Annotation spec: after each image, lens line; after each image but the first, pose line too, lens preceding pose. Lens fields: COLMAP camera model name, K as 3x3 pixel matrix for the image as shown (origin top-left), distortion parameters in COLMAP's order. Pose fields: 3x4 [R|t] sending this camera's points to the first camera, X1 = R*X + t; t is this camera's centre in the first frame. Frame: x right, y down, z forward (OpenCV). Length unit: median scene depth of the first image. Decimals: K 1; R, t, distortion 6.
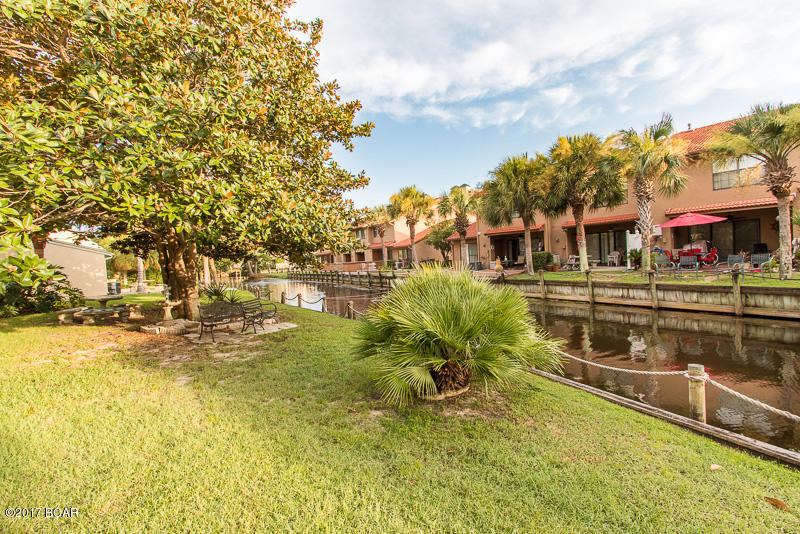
lens RADIAL K [[353.4, 0, 400.0], [0, 353.4, 267.0], [0, 0, 1]] dist [0.000612, -0.000351]
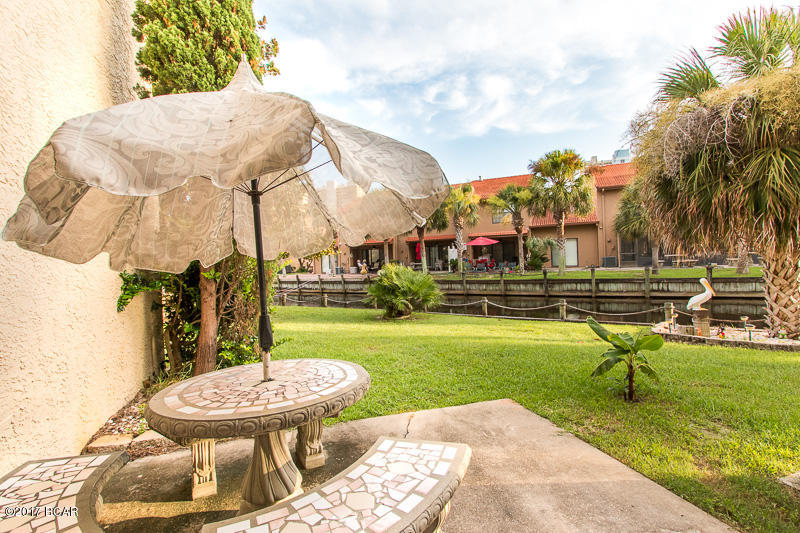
lens RADIAL K [[365.5, 0, 401.3], [0, 365.5, 260.6], [0, 0, 1]] dist [0.001279, -0.000470]
pose [[0.890444, 0.012817, 0.454912, -0.282822], [0.005134, 0.999257, -0.038202, 0.018468], [-0.455063, 0.036352, 0.889717, -0.338757]]
